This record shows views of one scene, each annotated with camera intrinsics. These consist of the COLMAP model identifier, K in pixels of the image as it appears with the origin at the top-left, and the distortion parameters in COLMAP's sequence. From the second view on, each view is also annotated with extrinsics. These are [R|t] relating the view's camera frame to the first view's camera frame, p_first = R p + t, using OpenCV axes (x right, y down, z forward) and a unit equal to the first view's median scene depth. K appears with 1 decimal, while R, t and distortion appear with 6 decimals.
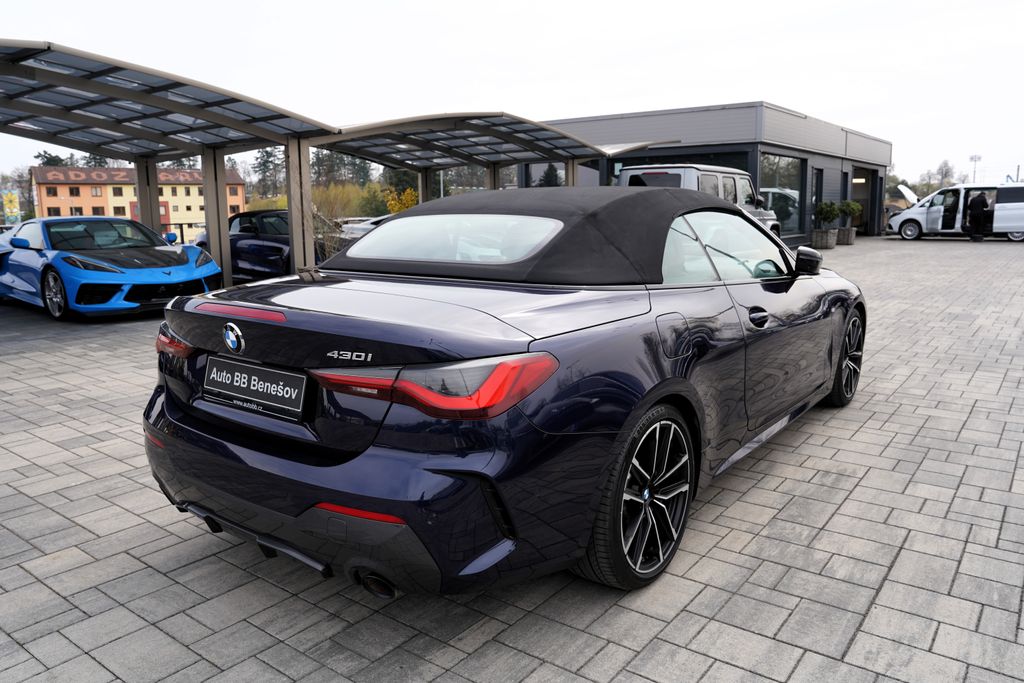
lens RADIAL K [[761.0, 0, 511.1], [0, 761.0, 307.6], [0, 0, 1]] dist [-0.074794, 0.060105]
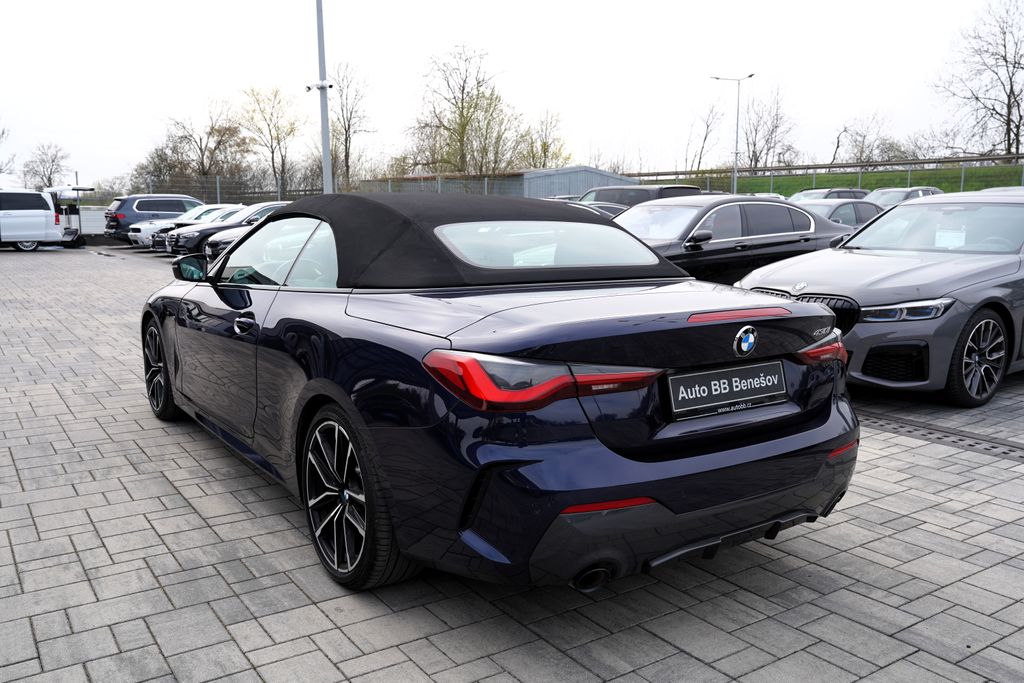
lens RADIAL K [[858.4, 0, 525.9], [0, 858.4, 302.0], [0, 0, 1]] dist [-0.065543, 0.124048]
pose [[0.300829, -0.081900, 0.950155, -1.221935], [0.111864, 0.992458, 0.050129, -0.080950], [-0.947095, 0.091208, 0.307722, 0.728203]]
